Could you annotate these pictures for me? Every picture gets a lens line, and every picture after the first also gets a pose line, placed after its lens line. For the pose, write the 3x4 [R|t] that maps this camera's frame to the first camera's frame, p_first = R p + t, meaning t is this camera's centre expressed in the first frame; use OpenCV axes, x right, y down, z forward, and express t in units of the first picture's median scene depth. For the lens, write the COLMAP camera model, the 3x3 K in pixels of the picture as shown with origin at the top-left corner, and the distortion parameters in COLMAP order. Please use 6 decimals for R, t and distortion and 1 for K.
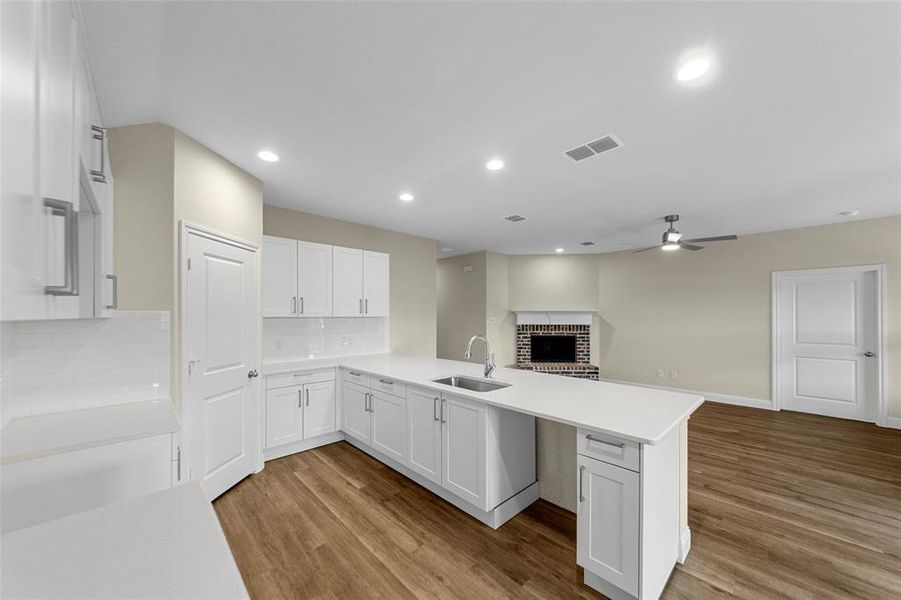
lens RADIAL K [[328.4, 0, 453.9], [0, 328.4, 312.7], [0, 0, 1]] dist [-0.001230, -0.000127]
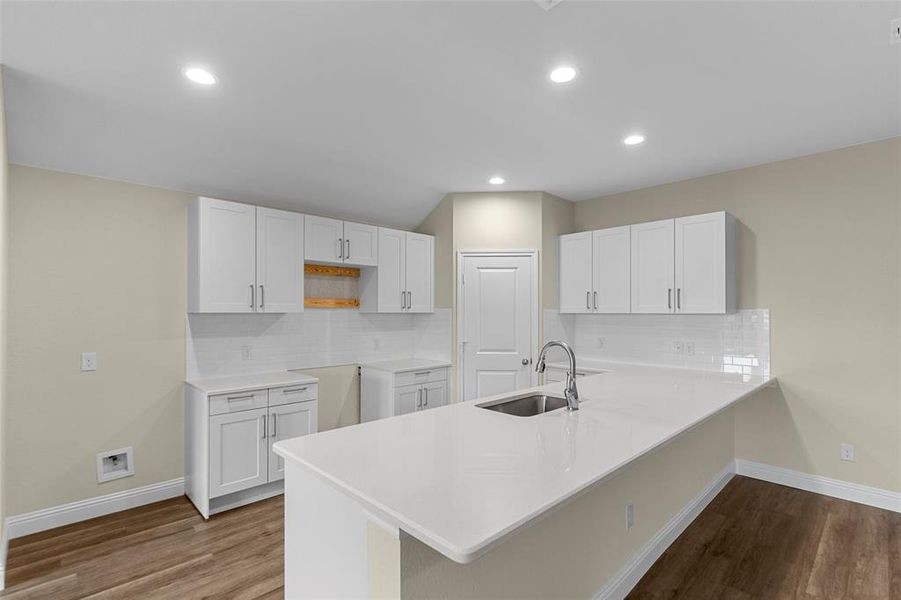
lens RADIAL K [[425.9, 0, 452.2], [0, 425.9, 308.3], [0, 0, 1]] dist [-0.000783, -0.000532]
pose [[0.001135, -0.009812, -0.999951, 0.535562], [0.008443, 0.999916, -0.009802, 0.005600], [0.999964, -0.008431, 0.001218, 0.440831]]
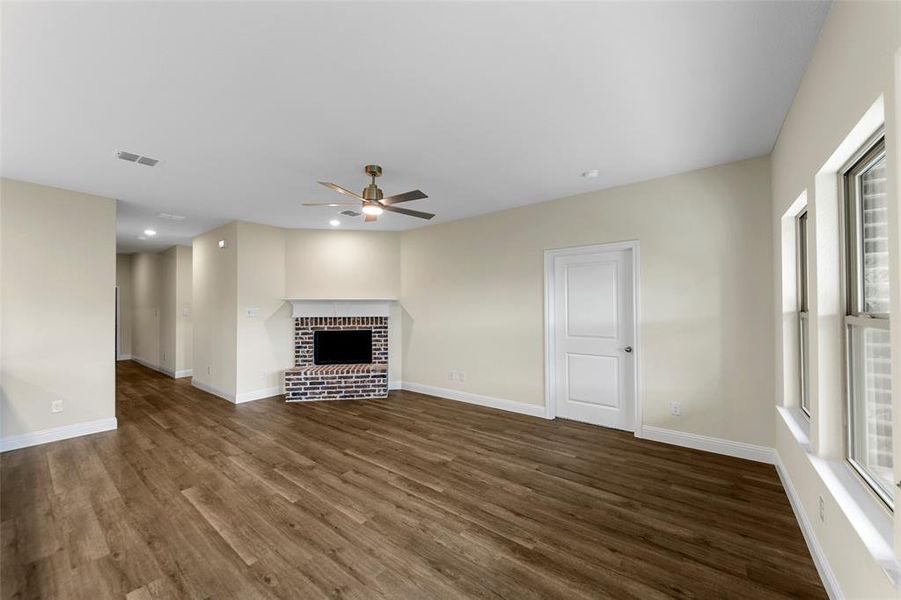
lens RADIAL K [[334.6, 0, 458.7], [0, 334.6, 303.0], [0, 0, 1]] dist [-0.000140, -0.000068]
pose [[0.987900, -0.005964, 0.154976, 0.628019], [0.006313, 0.999979, -0.001756, 0.007619], [-0.154962, 0.002713, 0.987917, 0.203356]]
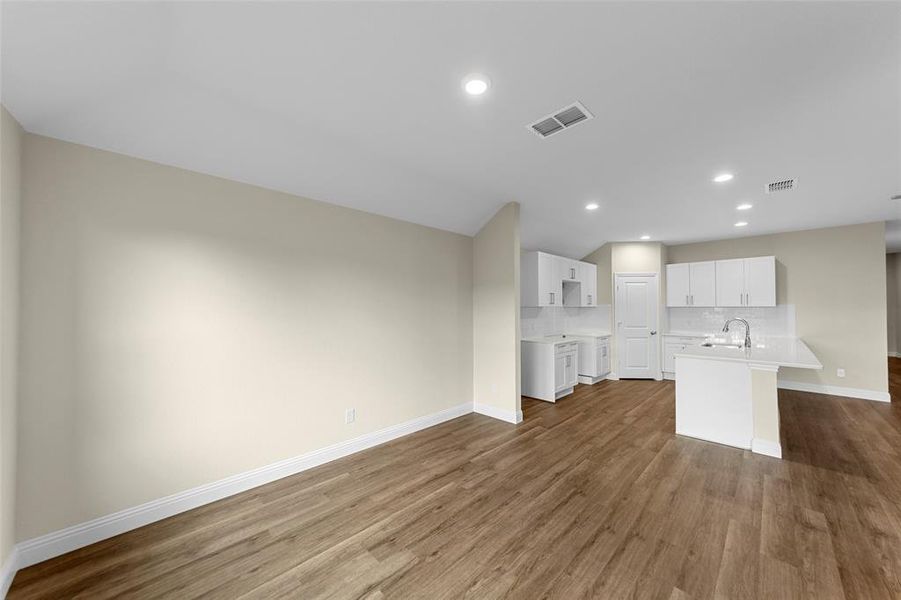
lens RADIAL K [[318.7, 0, 444.0], [0, 318.7, 304.9], [0, 0, 1]] dist [-0.013690, 0.000141]
pose [[-0.009432, -0.010289, -0.999903, 0.891823], [0.009402, 0.999902, -0.010378, 0.005287], [0.999911, -0.009499, -0.009334, -0.214968]]
